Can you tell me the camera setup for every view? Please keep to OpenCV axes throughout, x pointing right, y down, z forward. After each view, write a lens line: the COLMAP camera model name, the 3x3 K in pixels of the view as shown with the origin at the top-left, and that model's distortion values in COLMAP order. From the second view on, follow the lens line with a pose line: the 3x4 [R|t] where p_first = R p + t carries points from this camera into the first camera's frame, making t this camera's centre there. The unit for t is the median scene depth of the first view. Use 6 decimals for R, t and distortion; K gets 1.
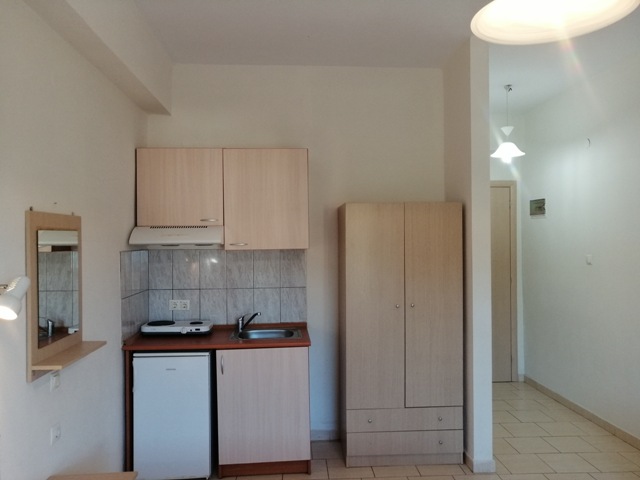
lens RADIAL K [[504.0, 0, 320.0], [0, 504.0, 240.5], [0, 0, 1]] dist [-0.019771, 0.060124]
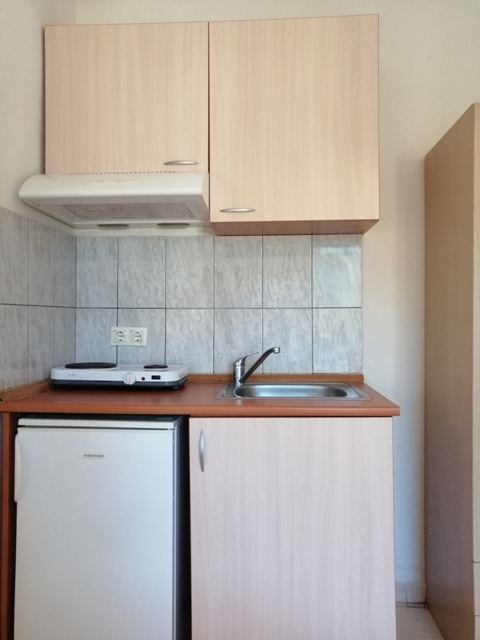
lens RADIAL K [[504.0, 0, 240.1], [0, 504.0, 319.1], [0, 0, 1]] dist [-0.019771, 0.060124]
pose [[0.991130, 0.008248, -0.132642, -0.085584], [-0.008523, 0.999963, -0.001506, 0.109127], [0.132625, 0.002624, 0.991163, 0.470001]]
